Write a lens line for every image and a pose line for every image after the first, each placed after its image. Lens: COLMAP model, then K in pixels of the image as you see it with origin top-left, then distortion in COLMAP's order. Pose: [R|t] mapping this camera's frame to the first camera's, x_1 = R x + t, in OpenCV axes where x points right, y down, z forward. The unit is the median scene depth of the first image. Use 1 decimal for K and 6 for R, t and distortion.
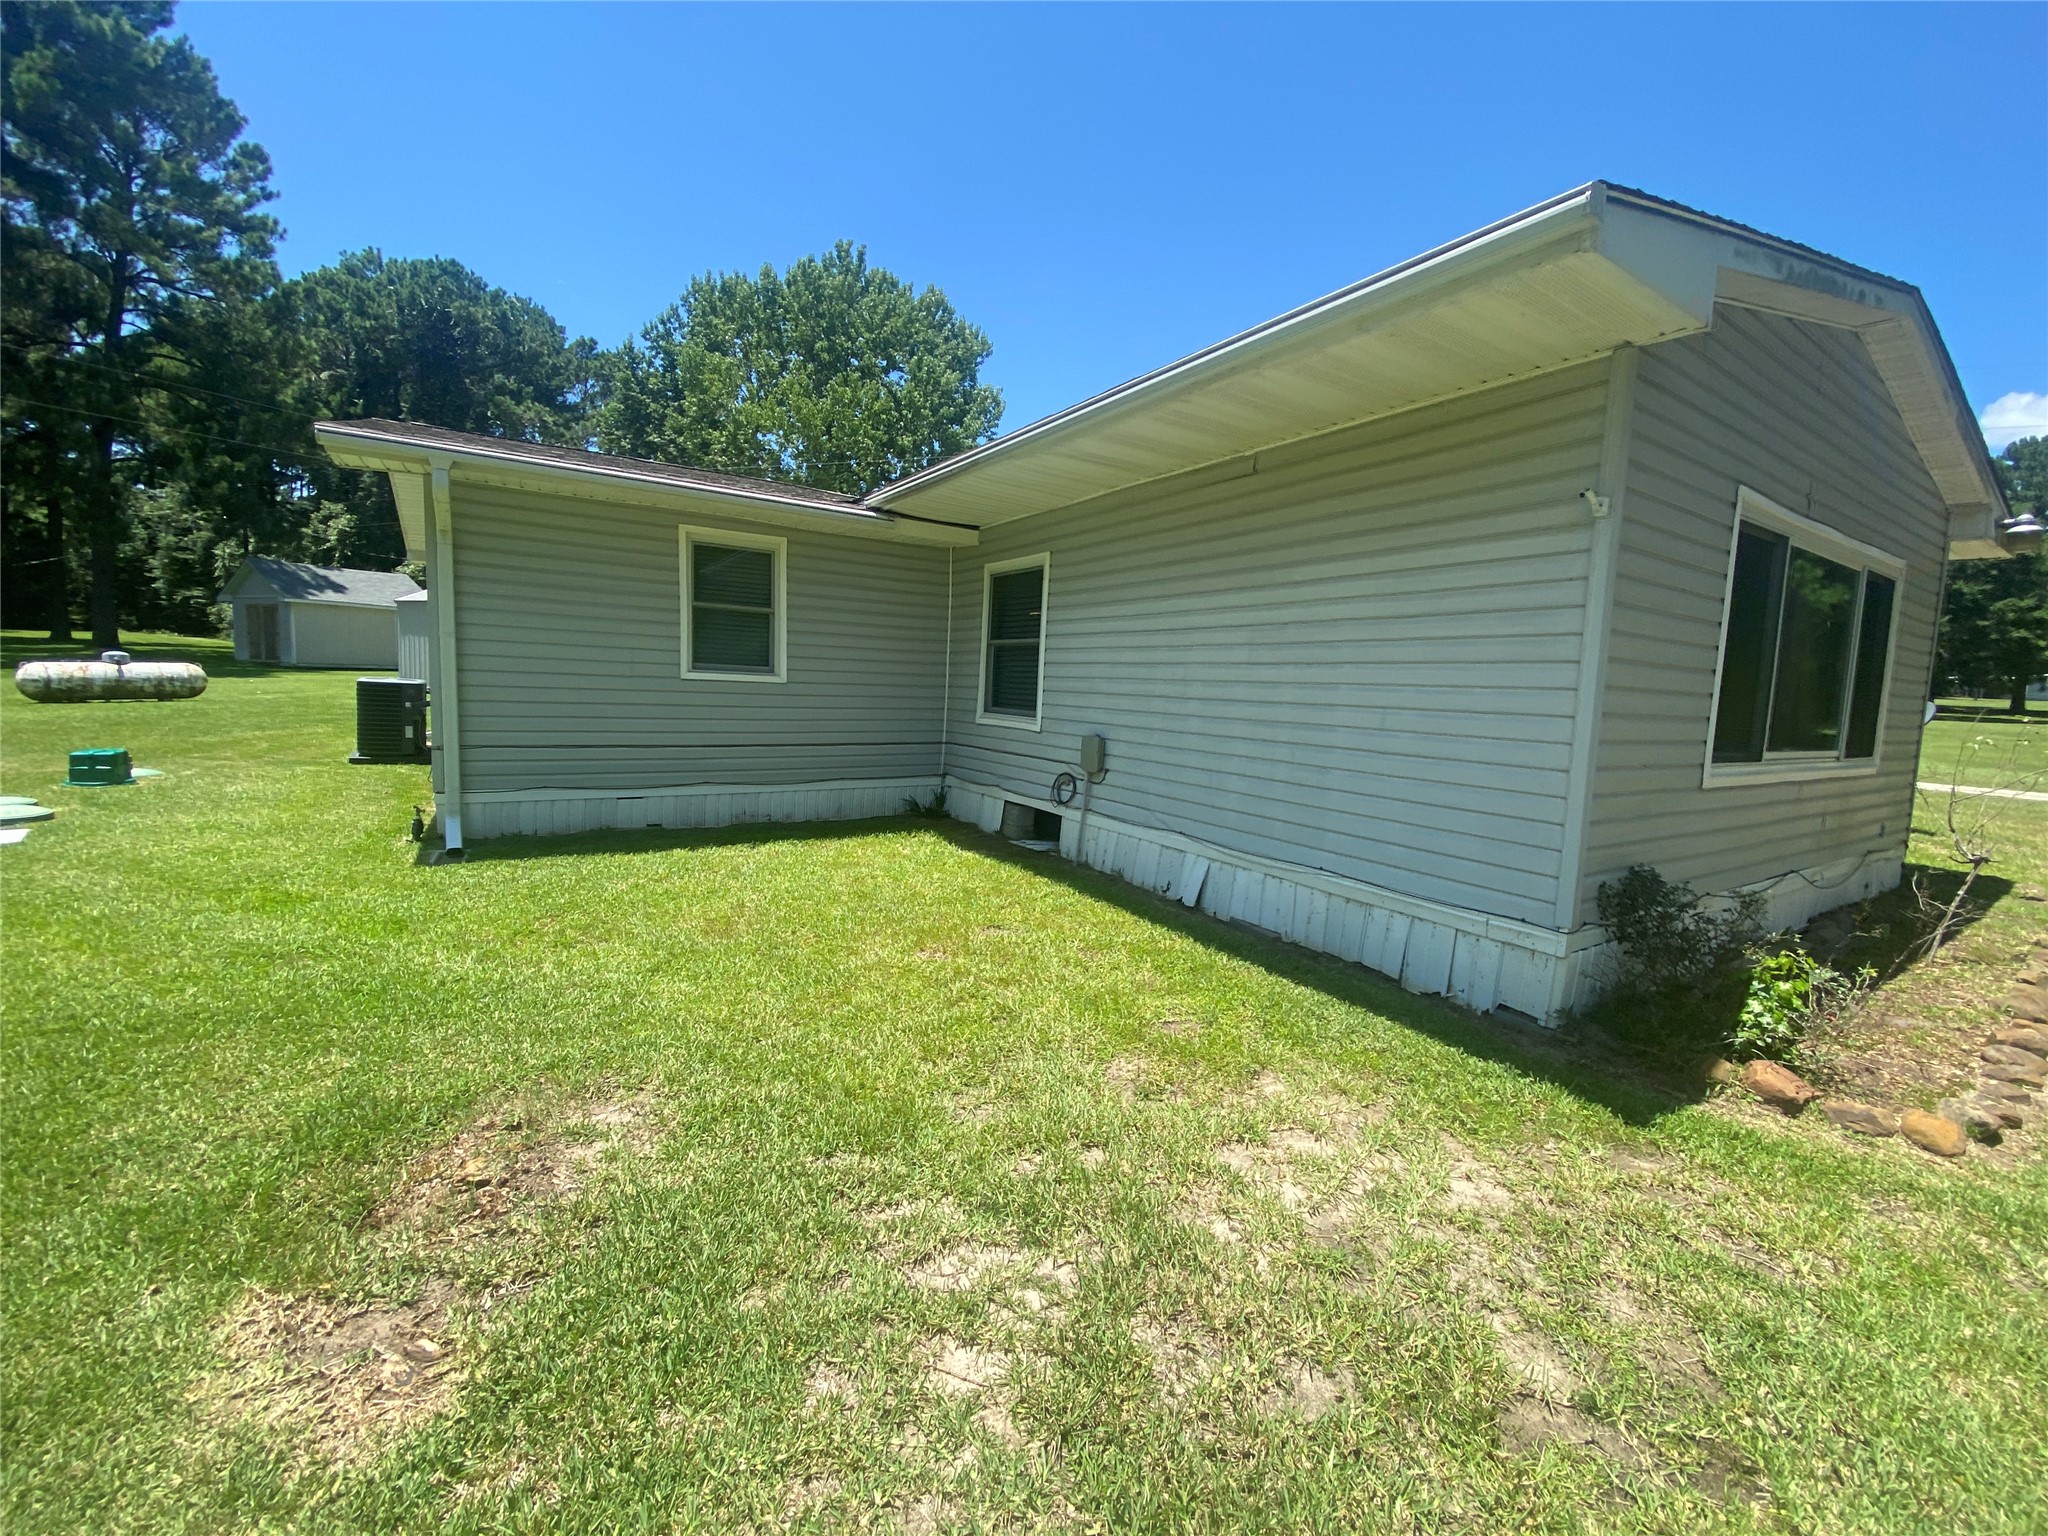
lens RADIAL K [[833.9, 0, 1016.1], [0, 833.9, 757.0], [0, 0, 1]] dist [0.064526, -0.042040]
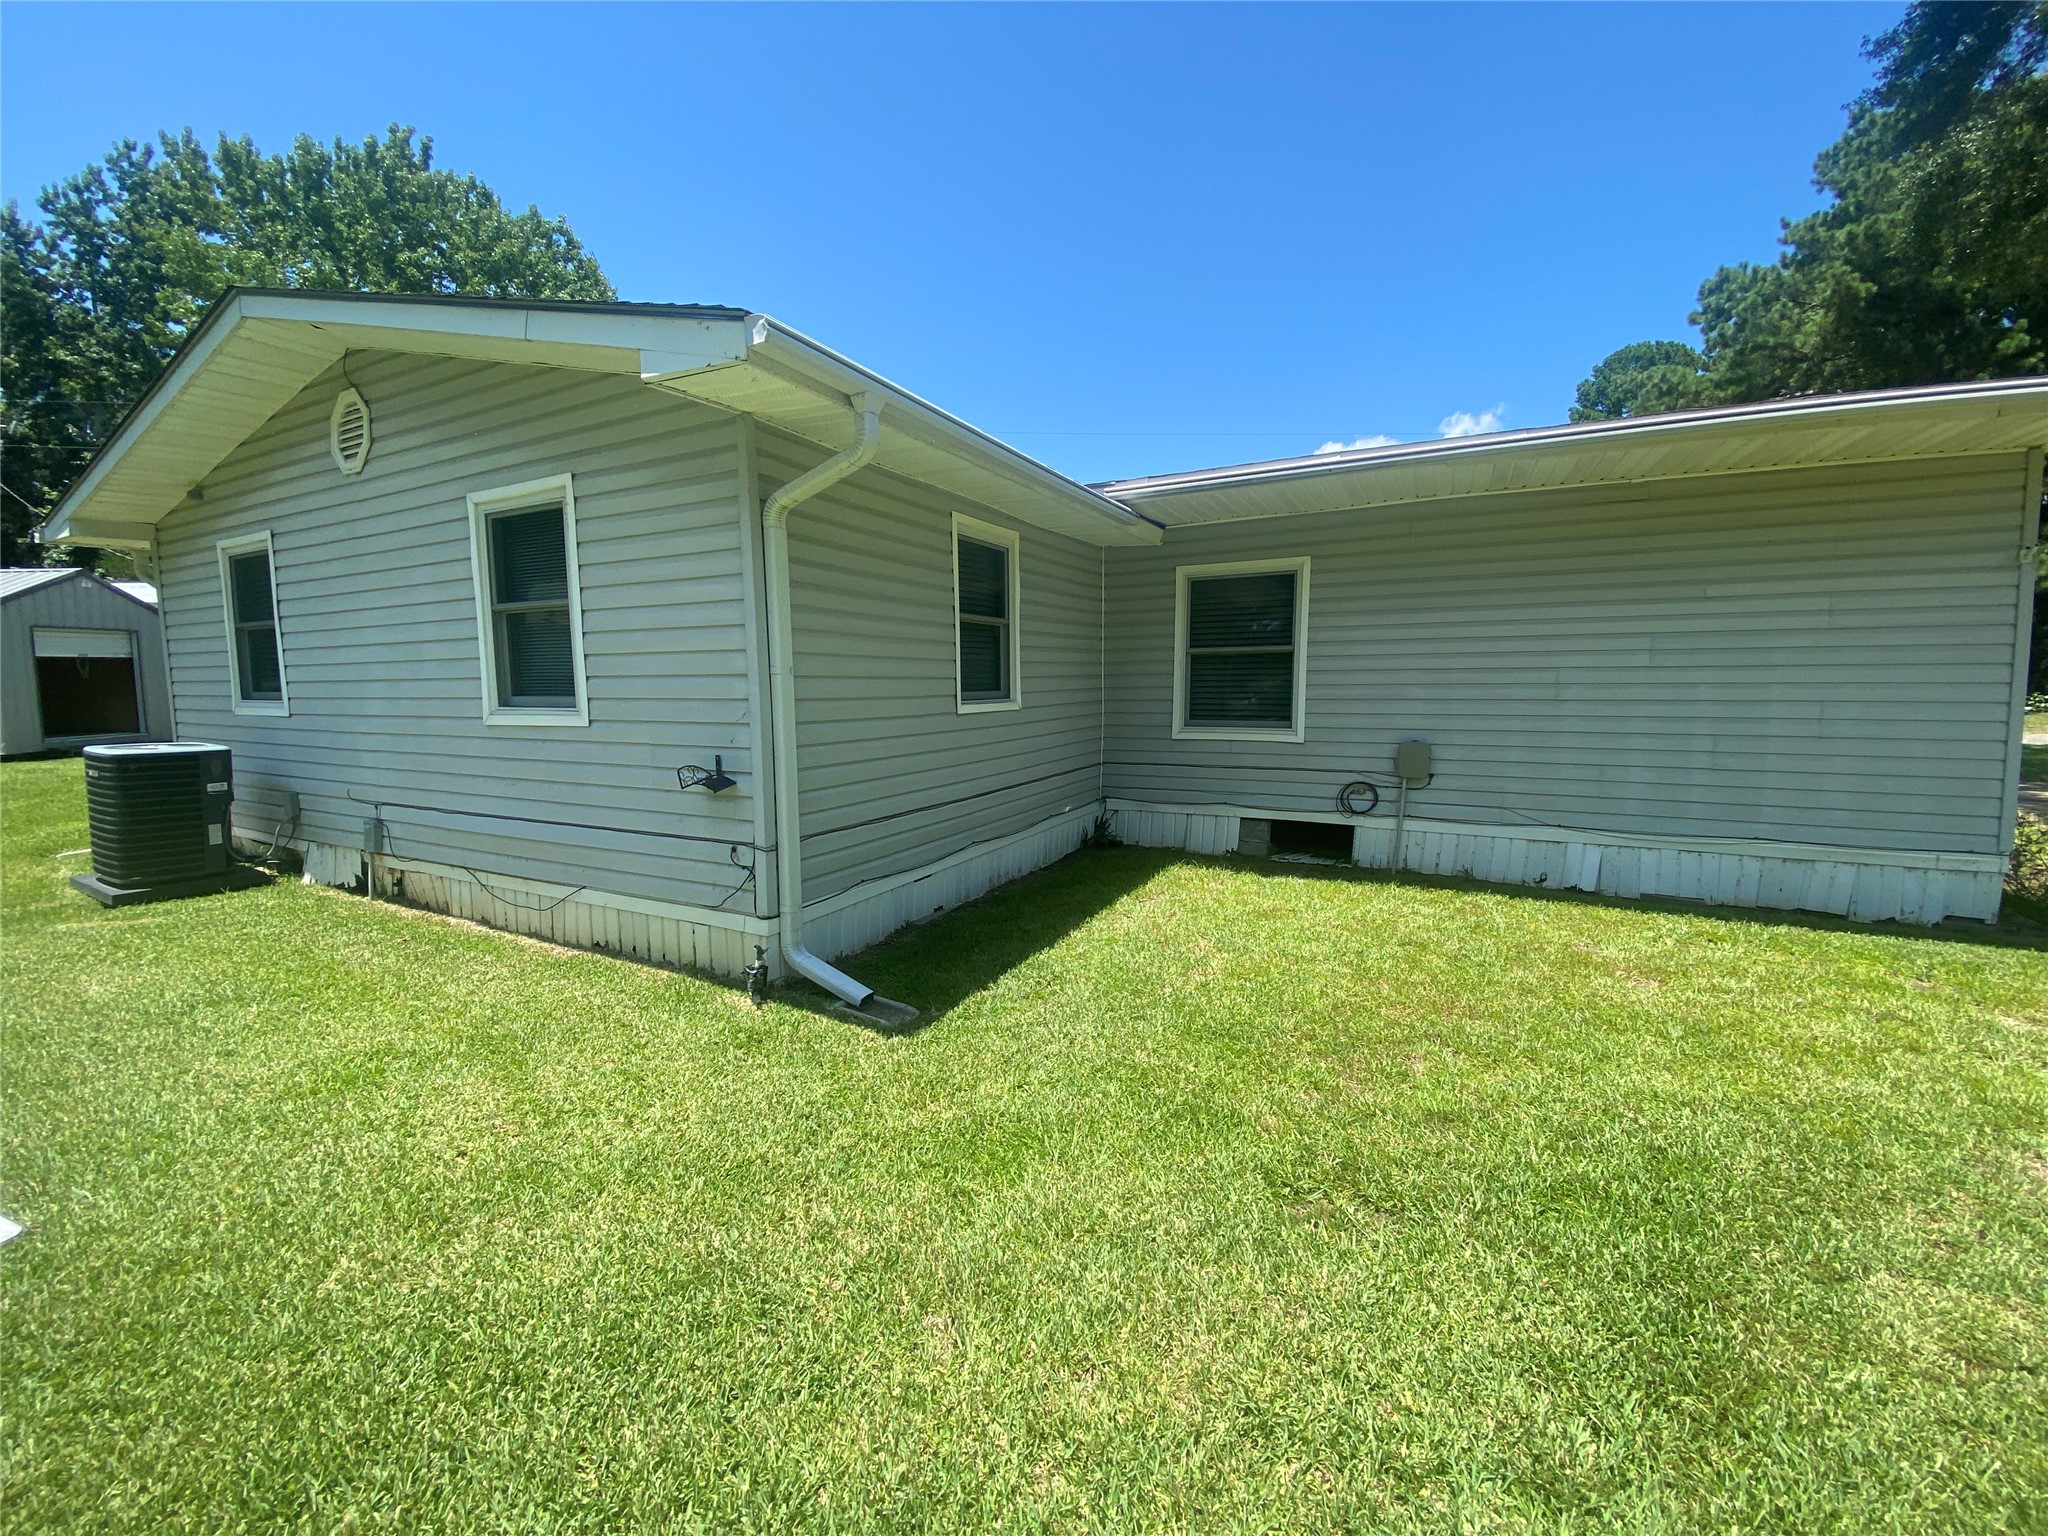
lens RADIAL K [[835.6, 0, 1023.0], [0, 835.6, 773.4], [0, 0, 1]] dist [0.016480, -0.015688]
pose [[0.865425, -0.104110, 0.490103, -0.703597], [0.088979, 0.994560, 0.054150, -0.073412], [-0.493075, -0.003254, 0.869981, 0.301229]]
